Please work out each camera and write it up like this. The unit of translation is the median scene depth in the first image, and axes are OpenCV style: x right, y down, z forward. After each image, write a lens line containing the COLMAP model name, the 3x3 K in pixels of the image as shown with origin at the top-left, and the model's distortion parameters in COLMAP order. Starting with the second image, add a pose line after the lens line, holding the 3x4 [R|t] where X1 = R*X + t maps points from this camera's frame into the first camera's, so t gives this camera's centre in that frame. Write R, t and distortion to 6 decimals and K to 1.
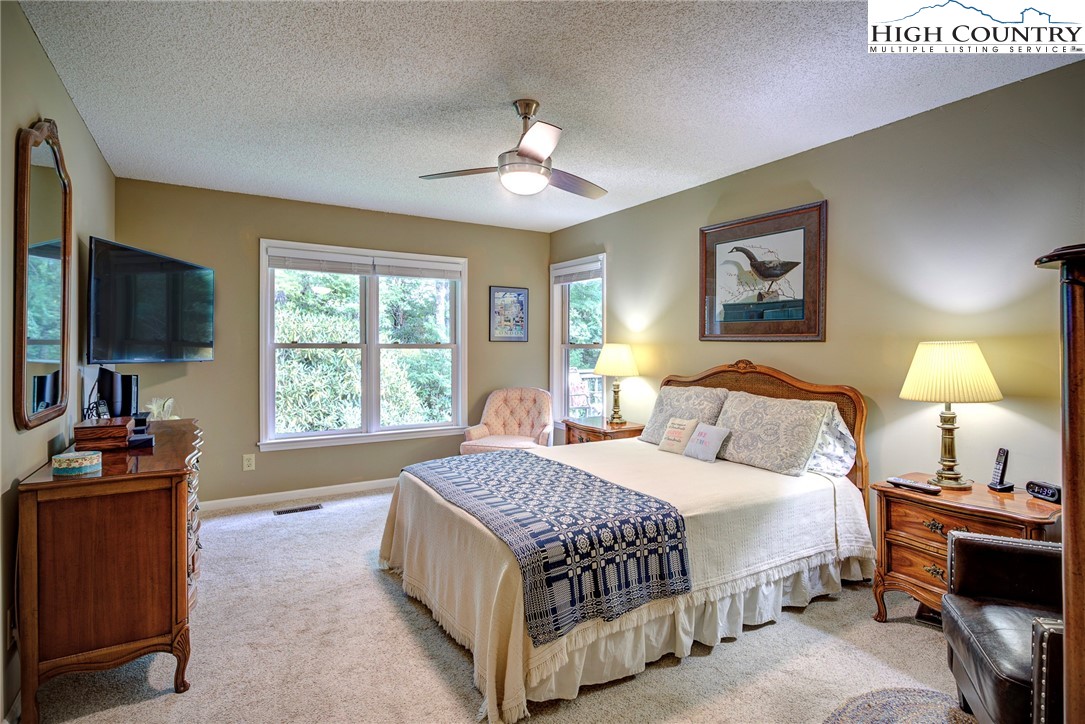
lens RADIAL K [[529.1, 0, 540.3], [0, 529.1, 352.3], [0, 0, 1]] dist [-0.017194, 0.004113]
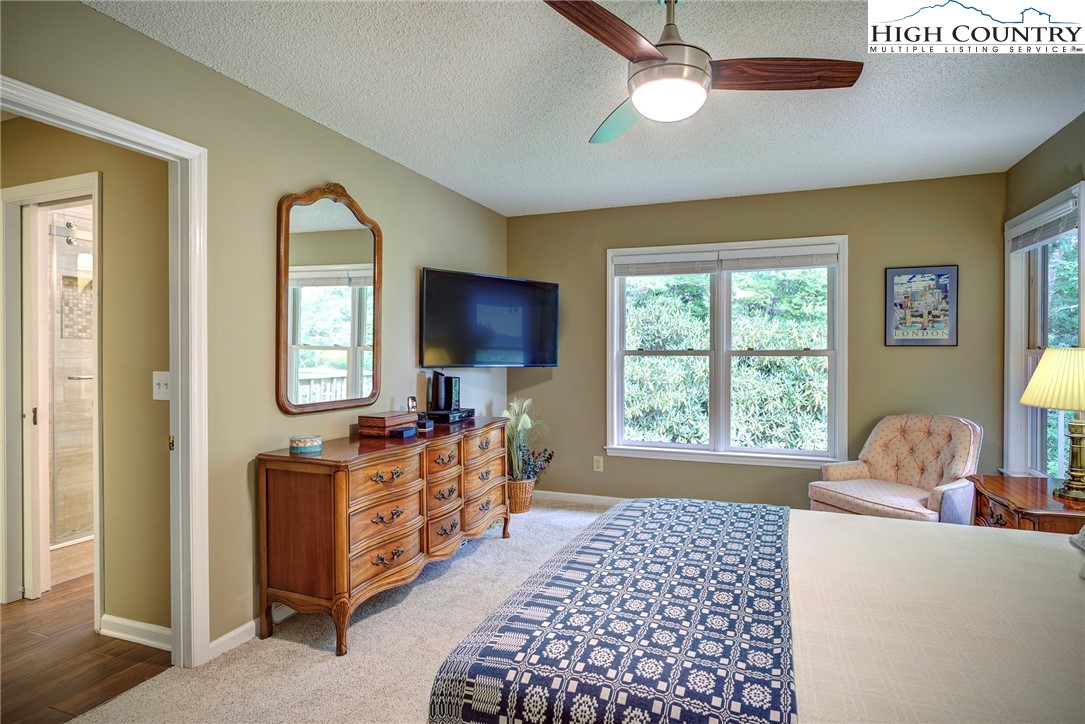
lens RADIAL K [[529.1, 0, 541.9], [0, 529.1, 359.0], [0, 0, 1]] dist [-0.017194, 0.004113]
pose [[0.638002, 0.006895, -0.770004, 0.162538], [-0.007622, 0.999967, 0.002639, -0.001846], [0.769997, 0.004185, 0.638034, 0.205552]]
